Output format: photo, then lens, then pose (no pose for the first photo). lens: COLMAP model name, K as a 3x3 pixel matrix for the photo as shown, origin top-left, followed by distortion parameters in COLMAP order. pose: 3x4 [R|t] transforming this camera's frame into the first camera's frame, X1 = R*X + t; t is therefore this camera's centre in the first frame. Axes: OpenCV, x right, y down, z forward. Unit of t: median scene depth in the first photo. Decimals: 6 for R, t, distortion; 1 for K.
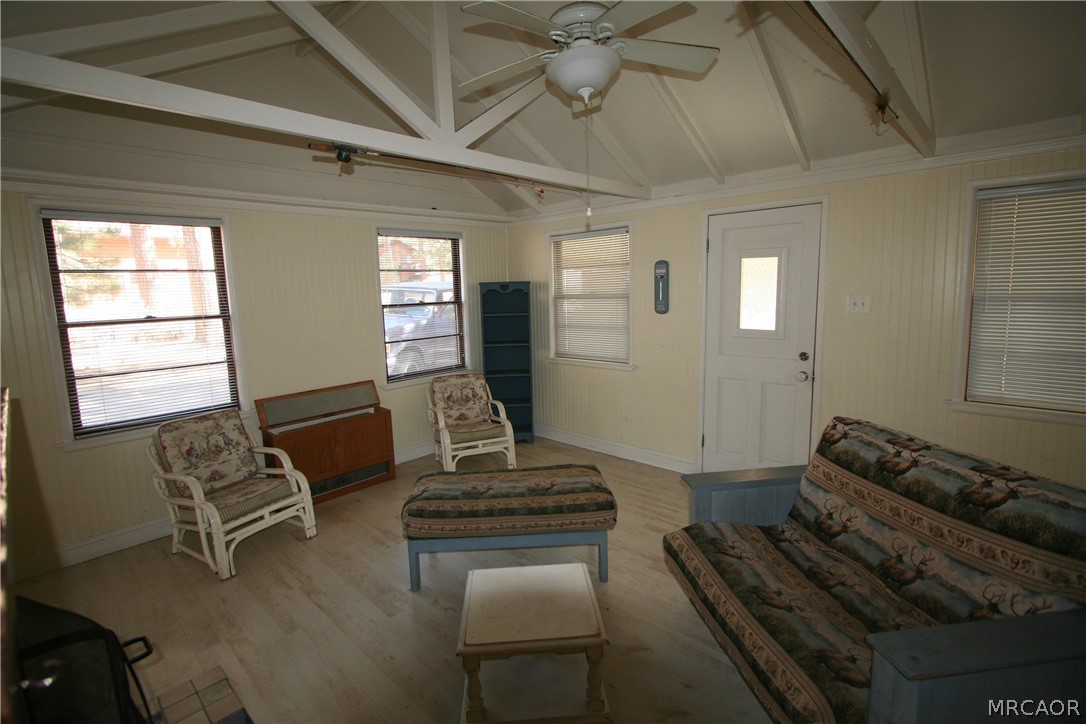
lens RADIAL K [[501.7, 0, 541.4], [0, 501.7, 358.0], [0, 0, 1]] dist [-0.002360, -0.000219]
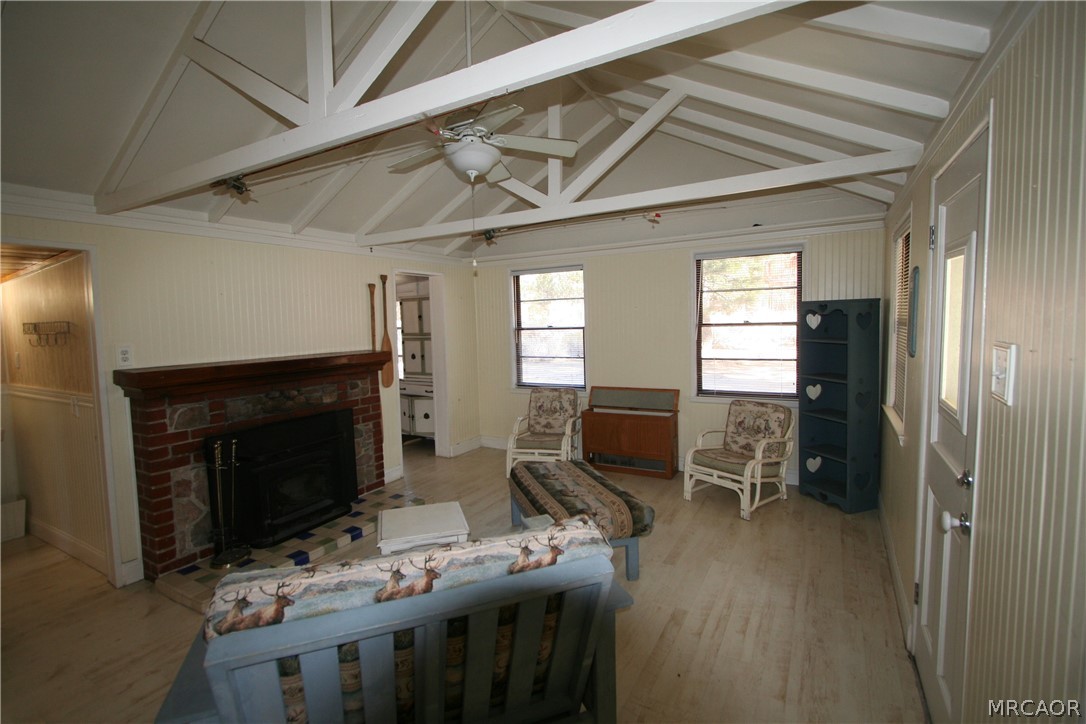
lens RADIAL K [[501.7, 0, 538.4], [0, 501.7, 359.1], [0, 0, 1]] dist [-0.002360, -0.000219]
pose [[0.239982, 0.105597, -0.965017, 0.882829], [-0.113599, 0.990291, 0.080113, -0.104149], [0.964108, 0.090399, 0.249648, 0.535653]]
